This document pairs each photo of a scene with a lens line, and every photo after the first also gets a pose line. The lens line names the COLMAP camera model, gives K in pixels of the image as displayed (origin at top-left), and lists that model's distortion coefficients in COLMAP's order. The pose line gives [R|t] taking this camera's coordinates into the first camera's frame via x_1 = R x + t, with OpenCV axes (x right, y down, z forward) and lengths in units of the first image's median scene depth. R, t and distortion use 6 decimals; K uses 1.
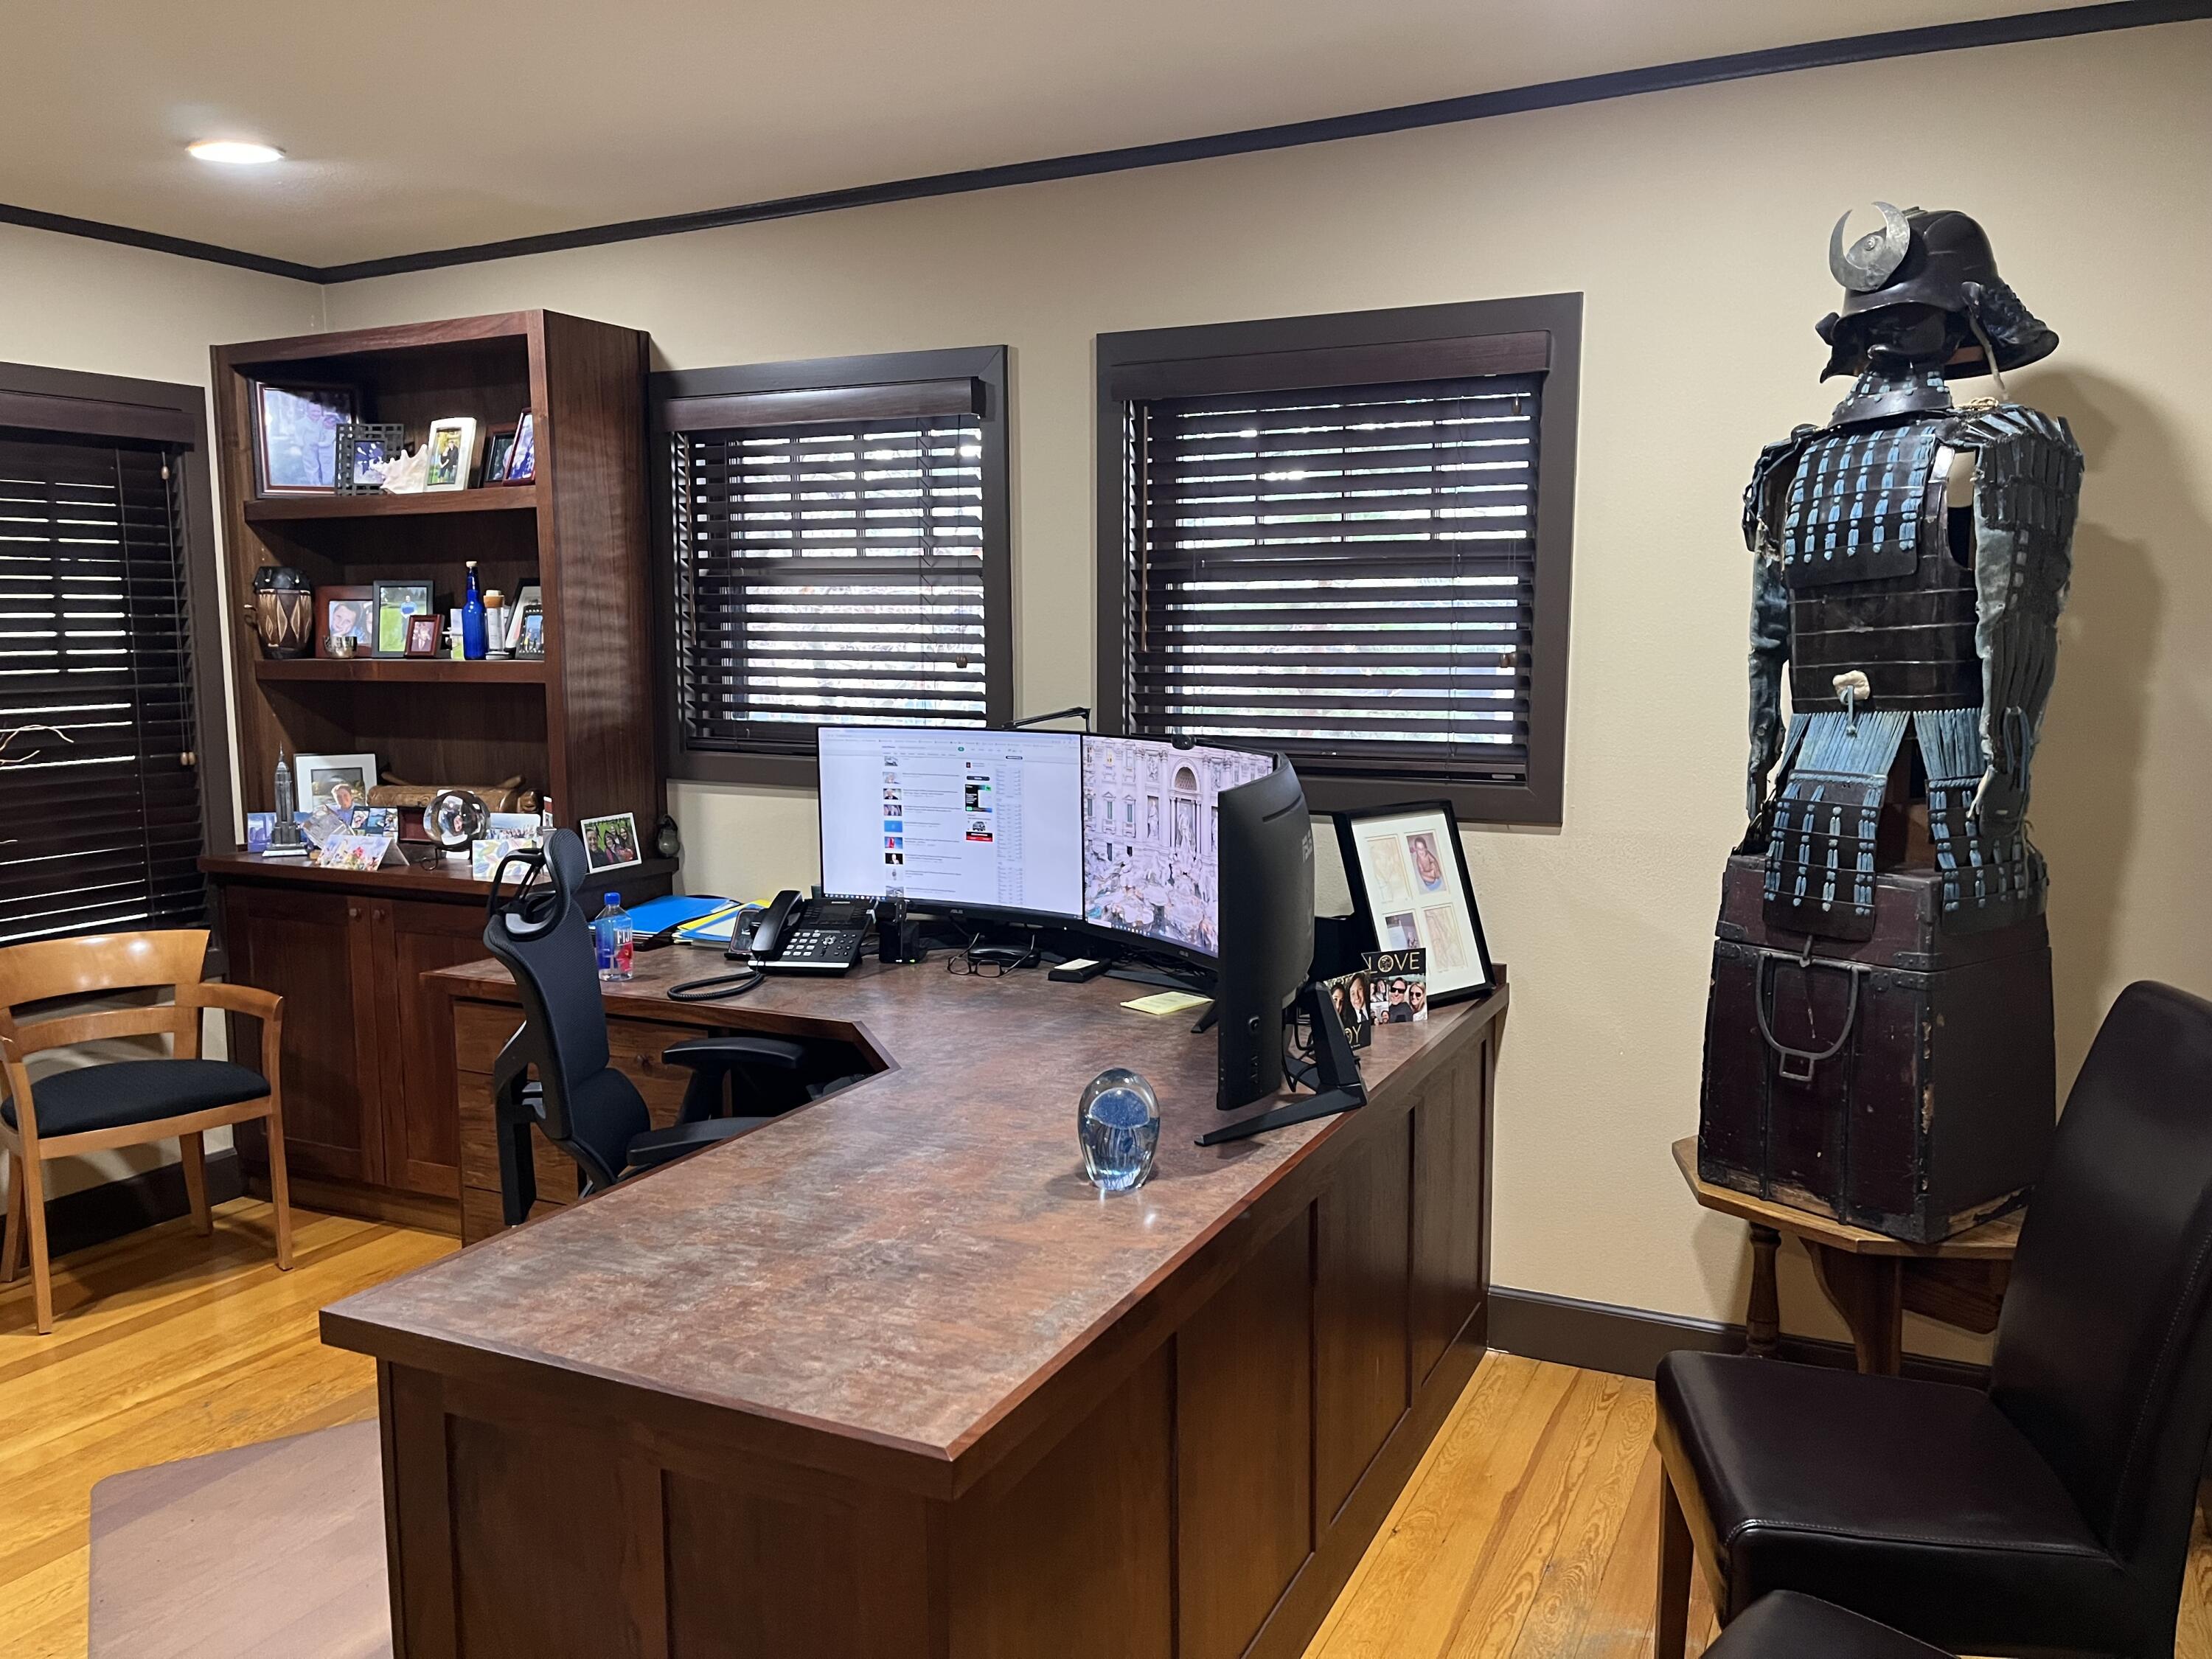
lens RADIAL K [[1677.6, 0, 1103.8], [0, 1677.6, 831.8], [0, 0, 1]] dist [0.013057, -0.010472]
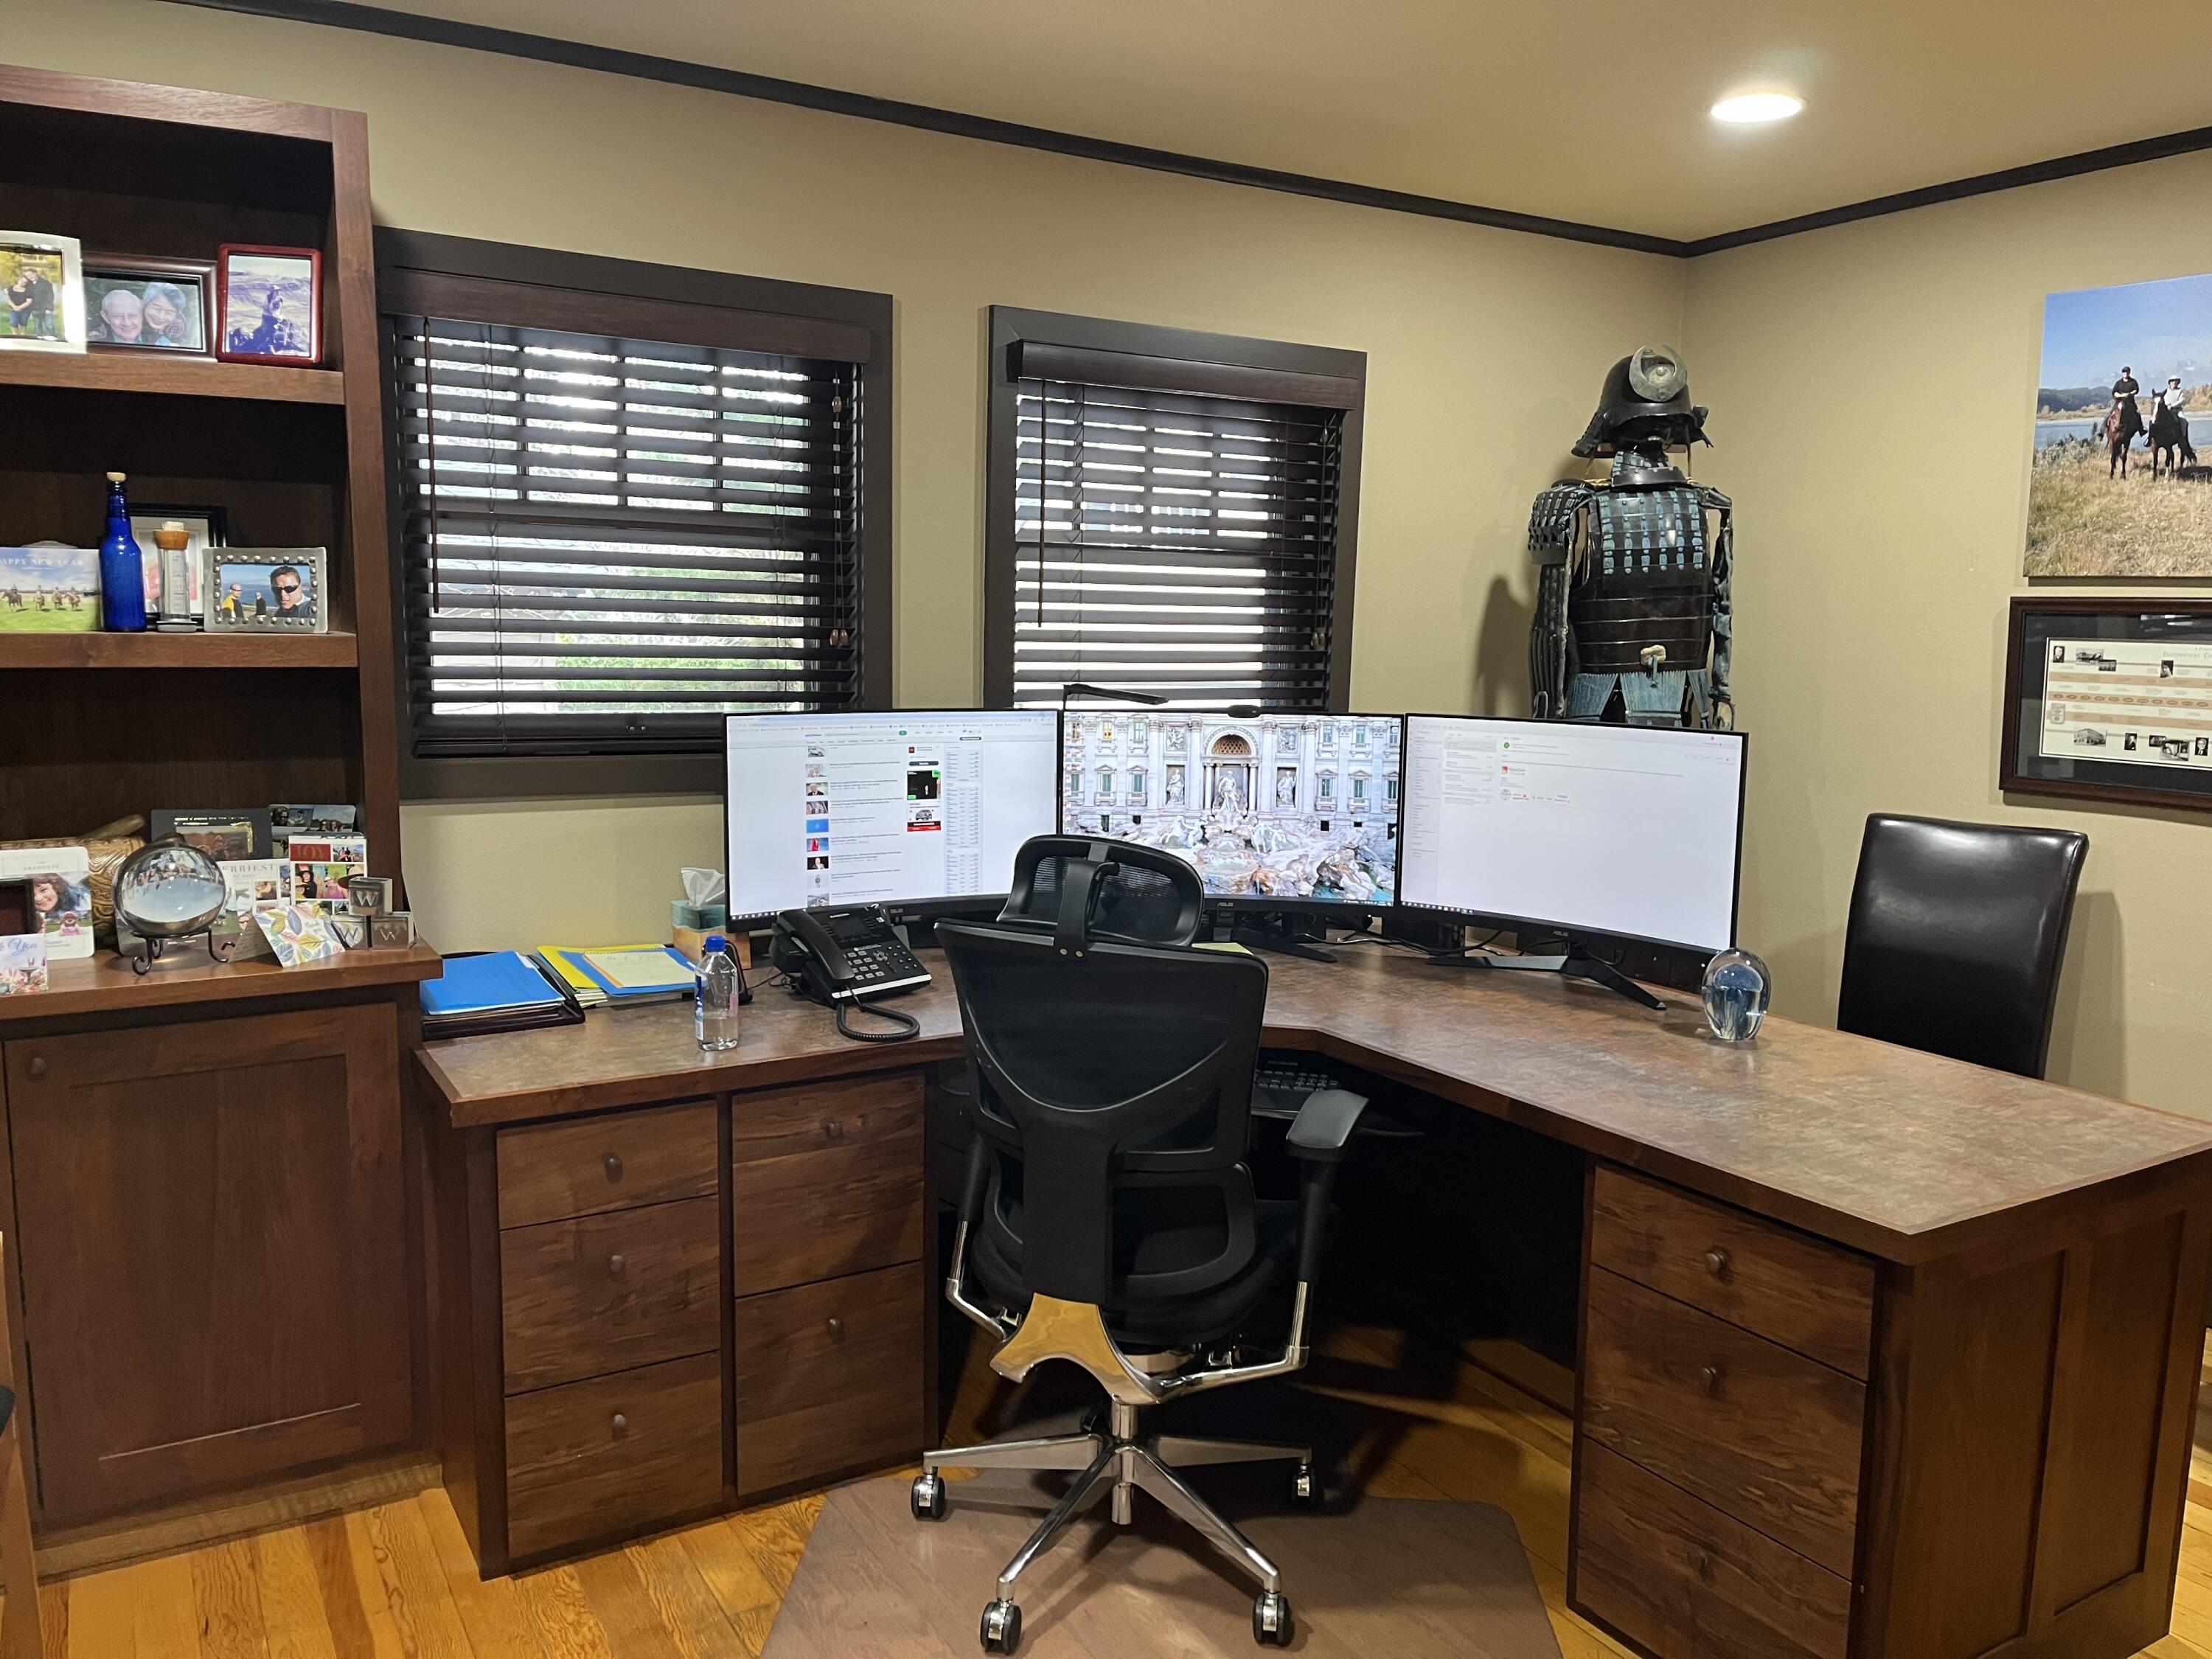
lens RADIAL K [[1677.6, 0, 1104.7], [0, 1677.6, 833.8], [0, 0, 1]] dist [0.013057, -0.010472]
pose [[0.547509, -0.093751, 0.831532, -0.859882], [0.083307, 0.994874, 0.057314, -0.041026], [-0.832643, 0.037892, 0.552512, 0.436887]]
